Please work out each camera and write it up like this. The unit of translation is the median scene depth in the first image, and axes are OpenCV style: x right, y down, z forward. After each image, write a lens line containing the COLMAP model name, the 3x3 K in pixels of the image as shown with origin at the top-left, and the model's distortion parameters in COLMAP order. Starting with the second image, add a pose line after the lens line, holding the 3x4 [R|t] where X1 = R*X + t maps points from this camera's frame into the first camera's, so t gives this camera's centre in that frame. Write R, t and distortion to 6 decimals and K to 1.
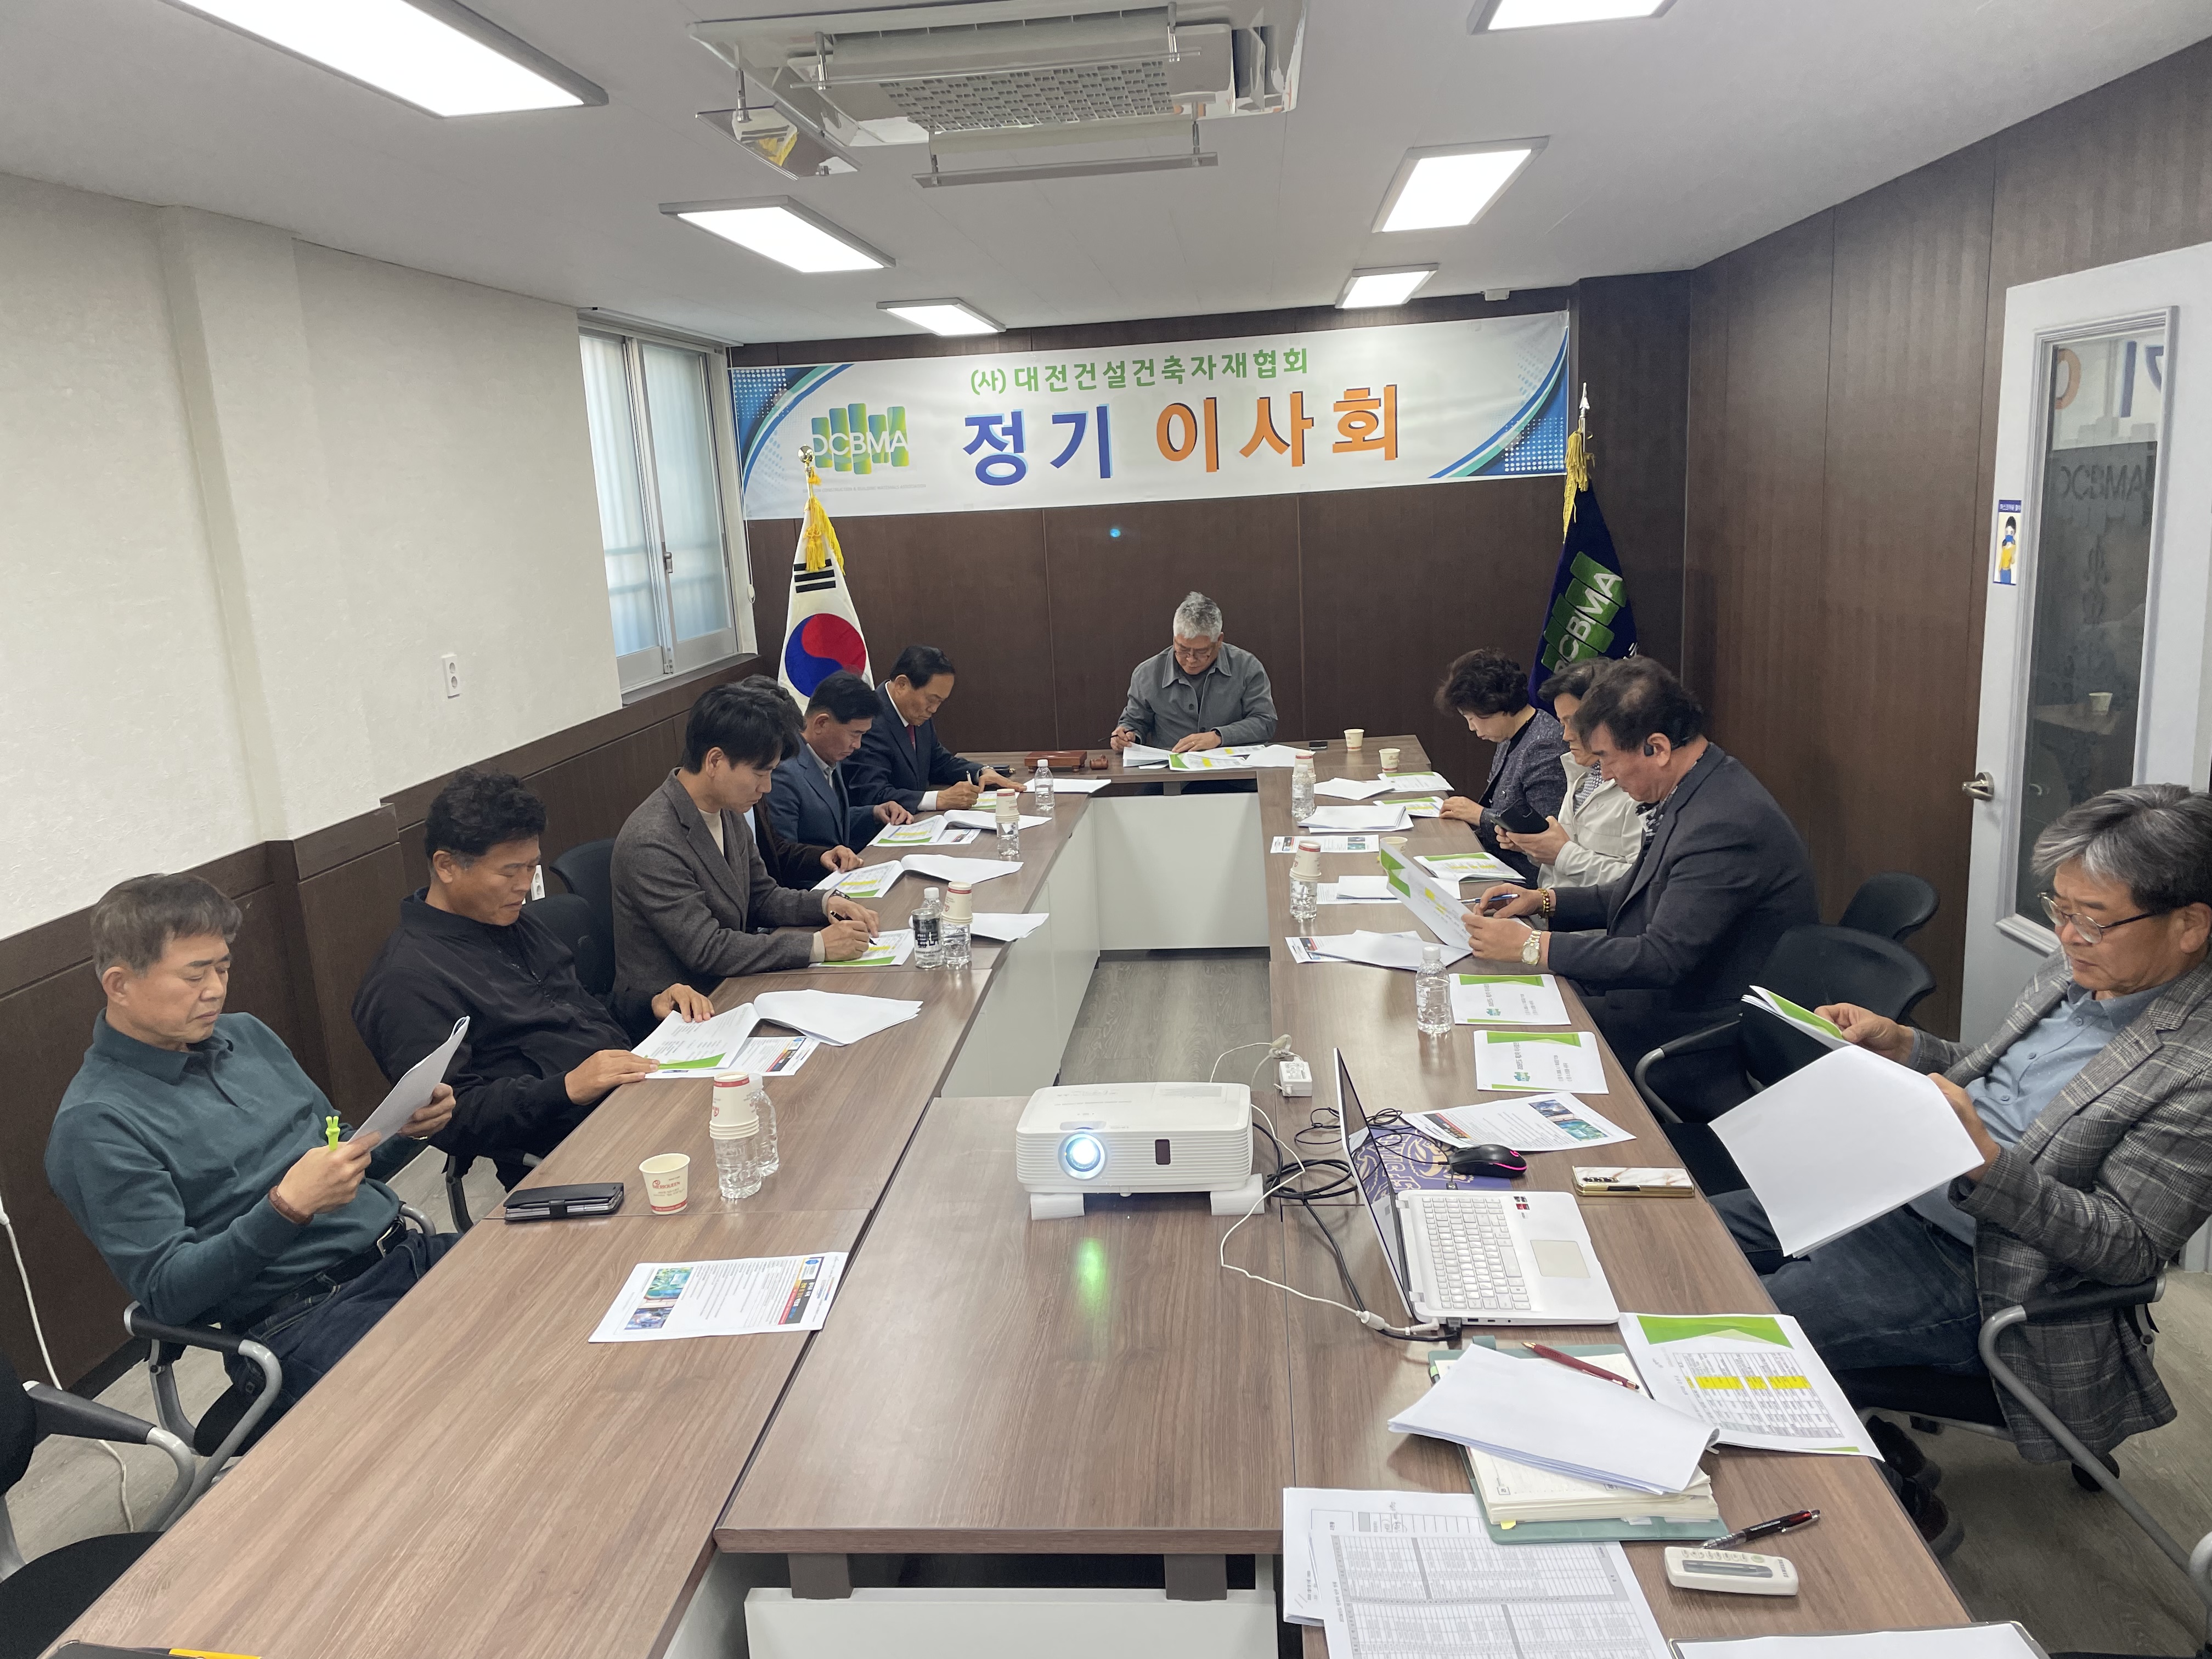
lens RADIAL K [[1658.5, 0, 1102.2], [0, 1658.5, 850.7], [0, 0, 1]] dist [0.086032, -0.114344]
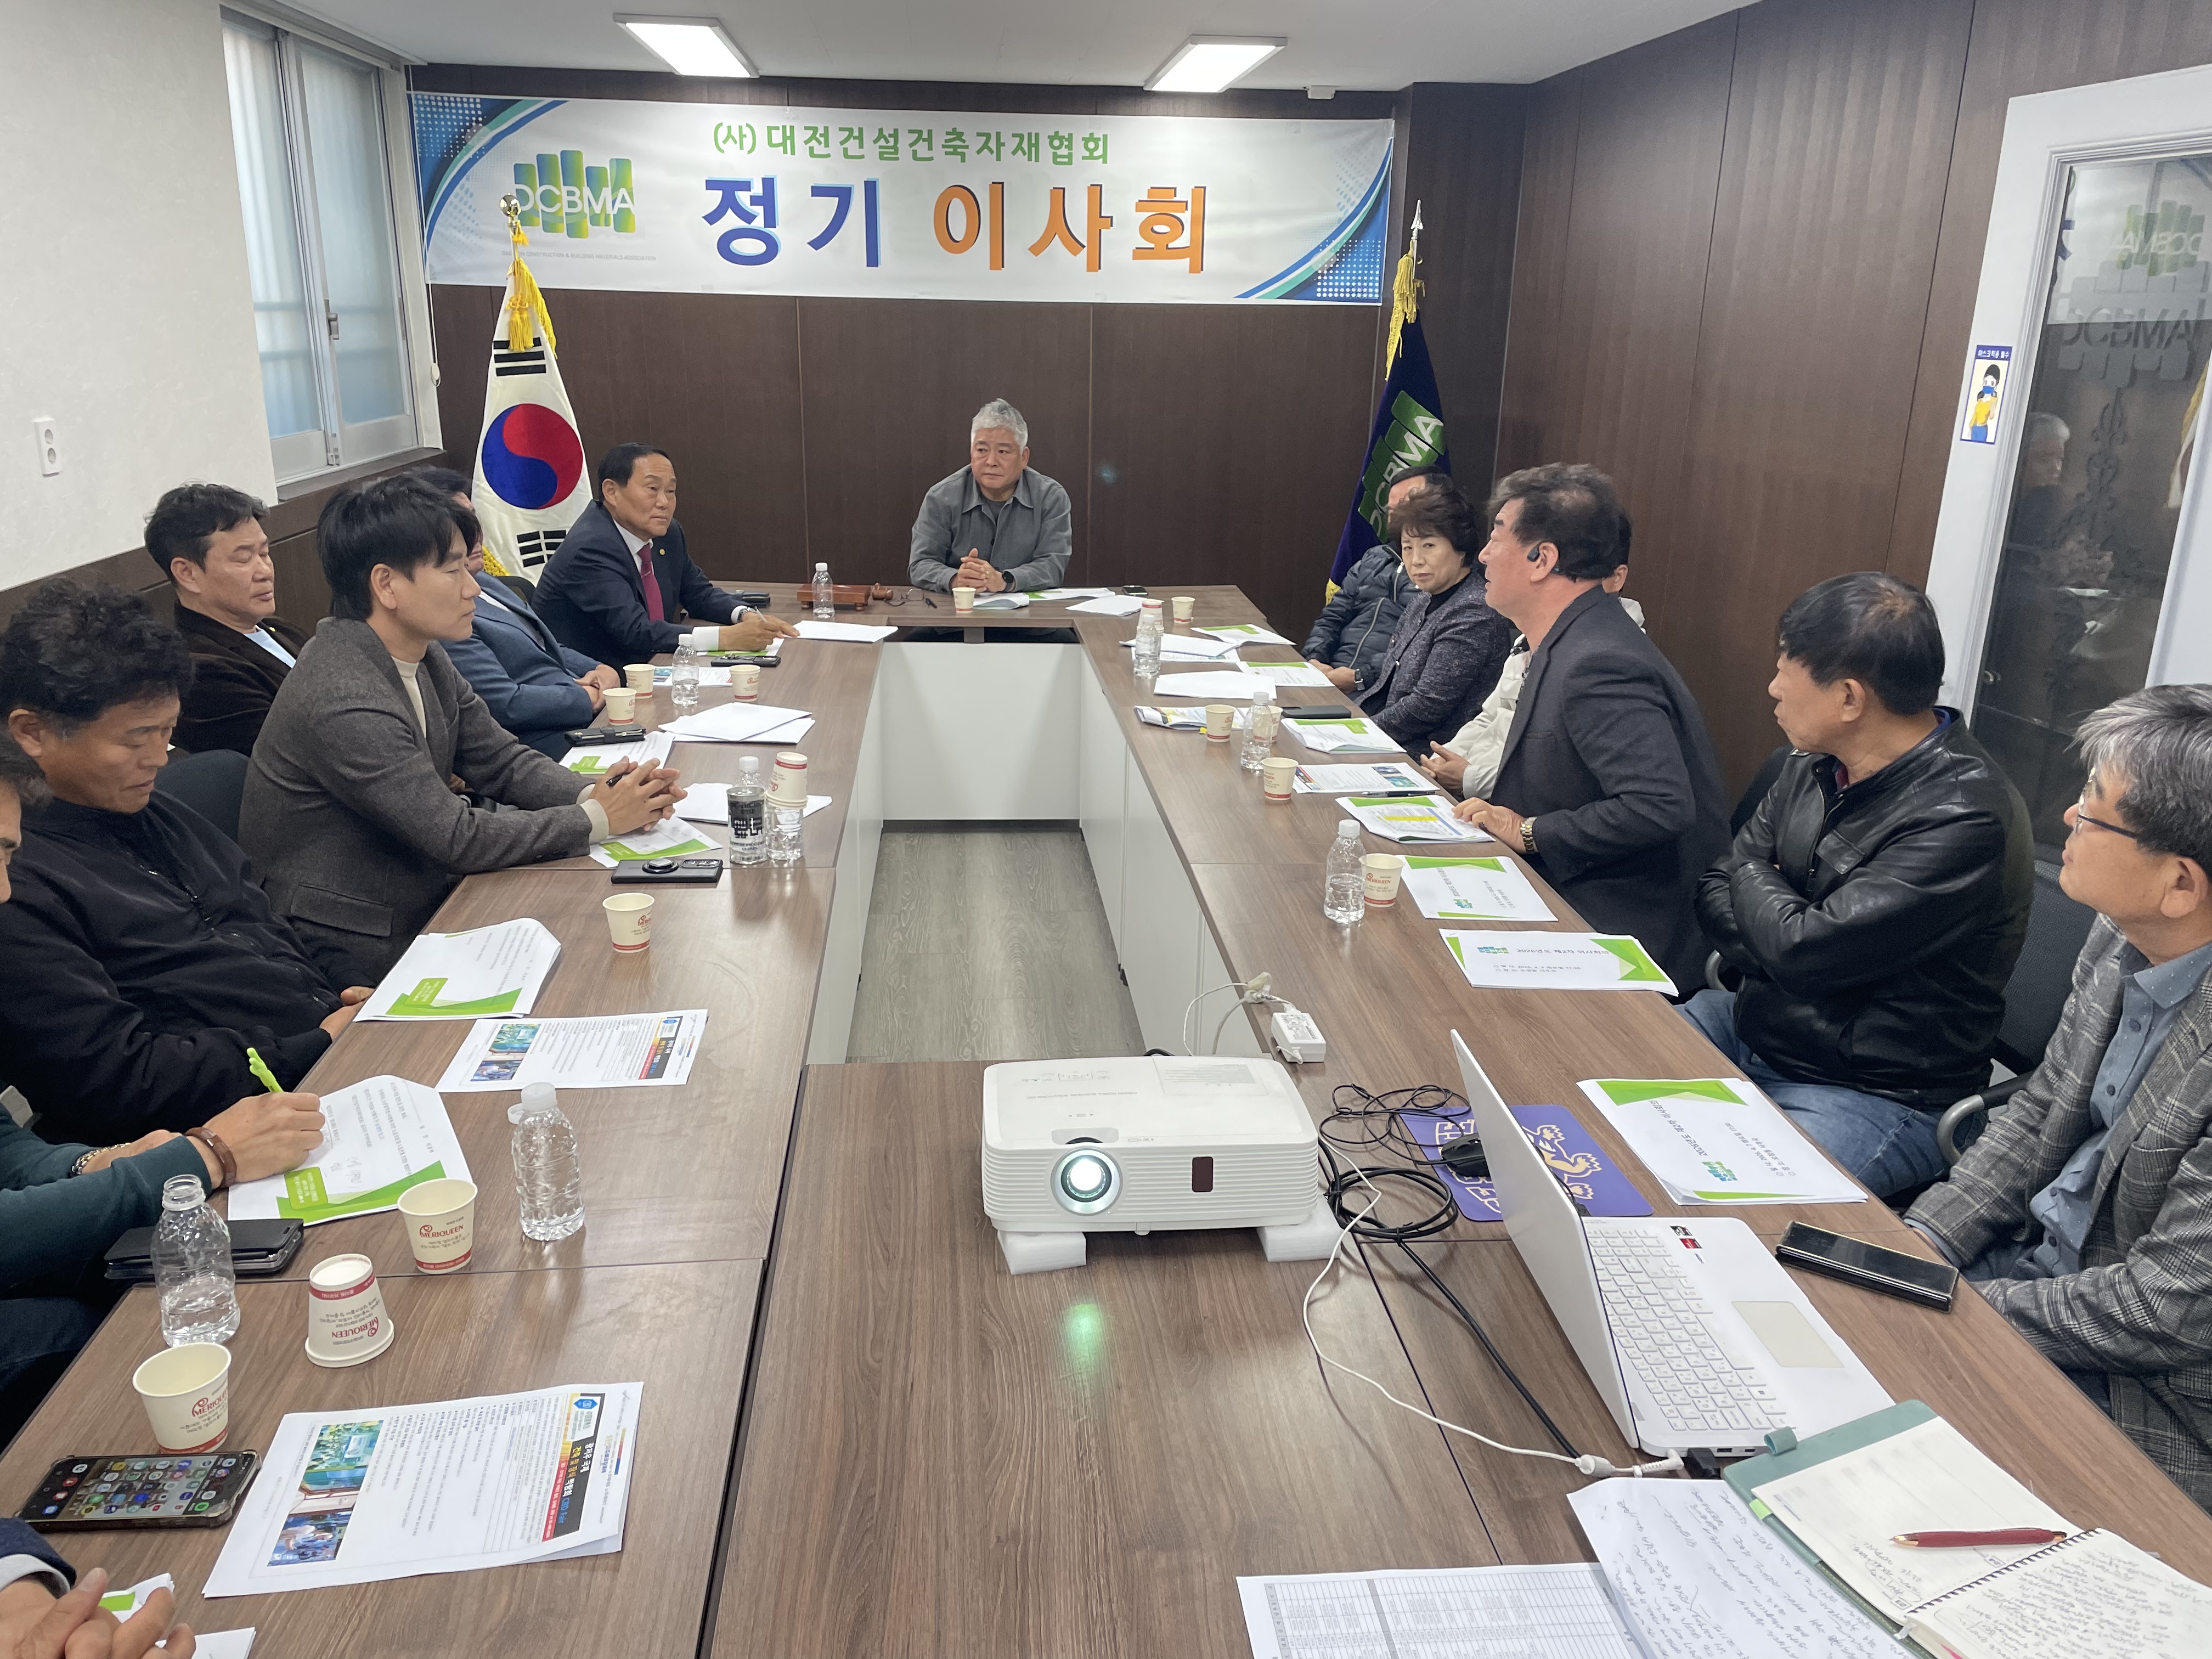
lens RADIAL K [[1658.5, 0, 1099.6], [0, 1658.5, 834.7], [0, 0, 1]] dist [0.086032, -0.114344]
pose [[0.981558, 0.016064, 0.190487, -0.065858], [-0.032086, 0.996171, 0.081329, -0.007538], [-0.188451, -0.085941, 0.978315, 0.156562]]
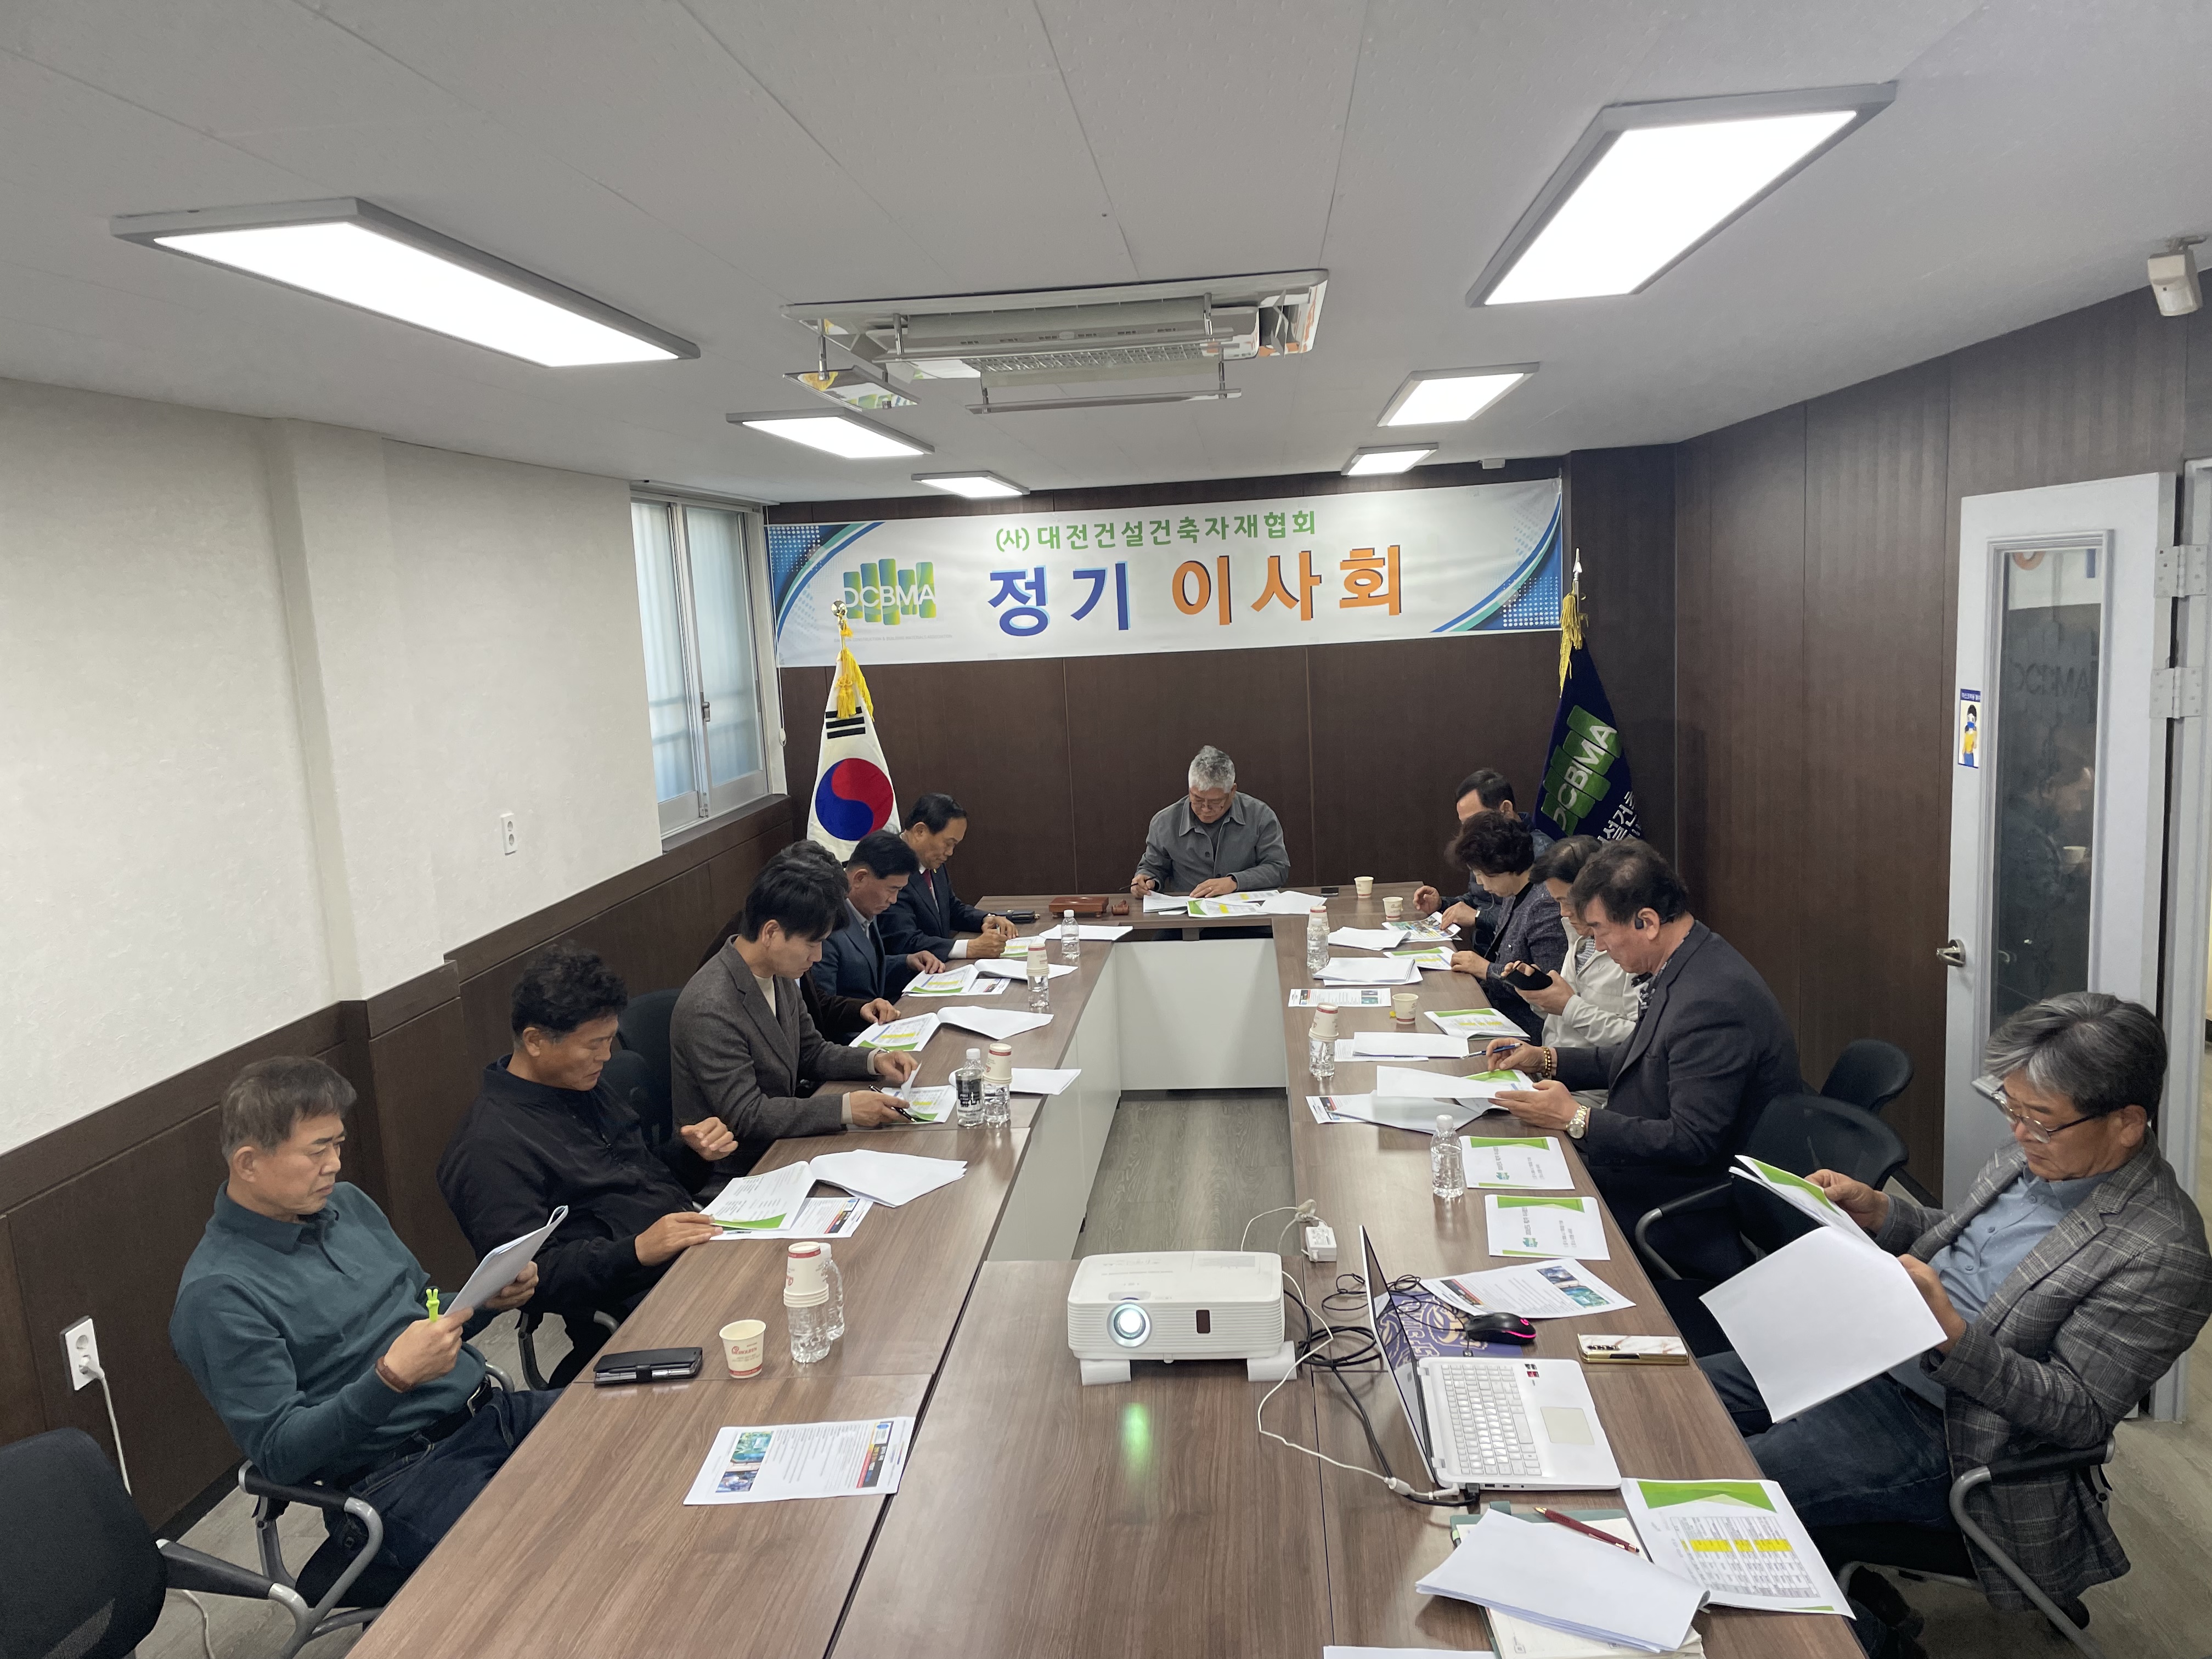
lens RADIAL K [[1658.5, 0, 1121.9], [0, 1658.5, 845.7], [0, 0, 1]] dist [0.086032, -0.114344]
pose [[0.999952, 0.002740, 0.009388, -0.013012], [-0.002094, 0.997671, -0.068175, -0.025739], [-0.009553, 0.068152, 0.997629, -0.052373]]
